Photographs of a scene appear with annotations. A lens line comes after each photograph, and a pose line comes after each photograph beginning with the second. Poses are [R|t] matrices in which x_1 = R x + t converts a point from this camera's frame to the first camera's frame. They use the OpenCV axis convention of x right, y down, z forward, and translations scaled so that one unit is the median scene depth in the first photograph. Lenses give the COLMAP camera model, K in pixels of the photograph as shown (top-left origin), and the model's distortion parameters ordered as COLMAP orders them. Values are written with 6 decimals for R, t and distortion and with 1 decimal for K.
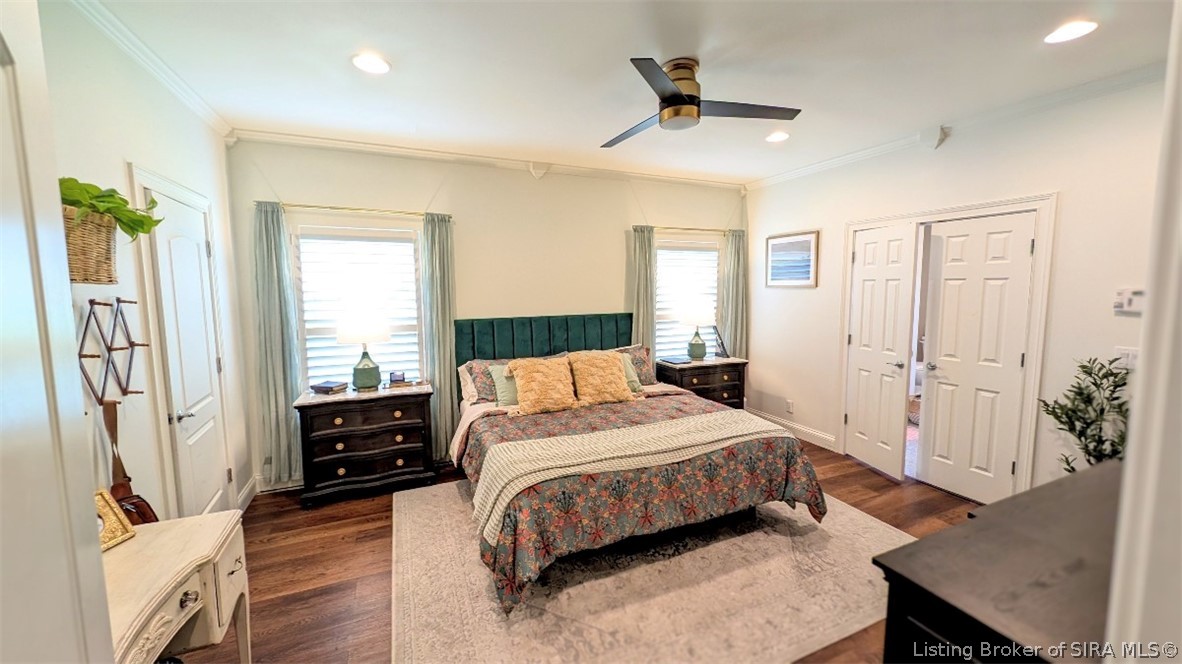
lens RADIAL K [[444.5, 0, 593.4], [0, 444.5, 329.5], [0, 0, 1]] dist [0.002026, -0.005782]
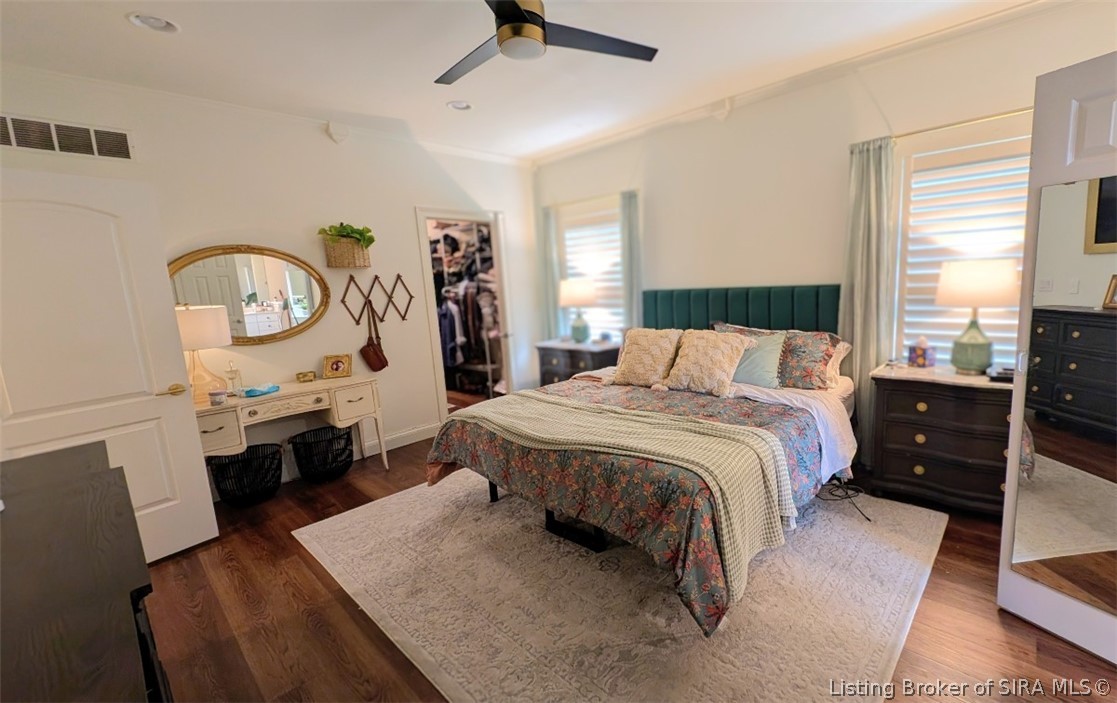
lens RADIAL K [[472.0, 0, 558.5], [0, 472.0, 351.5], [0, 0, 1]] dist [0.027965, 0.000051]
pose [[0.380139, 0.121212, -0.916953, 0.639741], [-0.068832, 0.992334, 0.102641, 0.017909], [0.922365, 0.024098, 0.385568, 0.388013]]
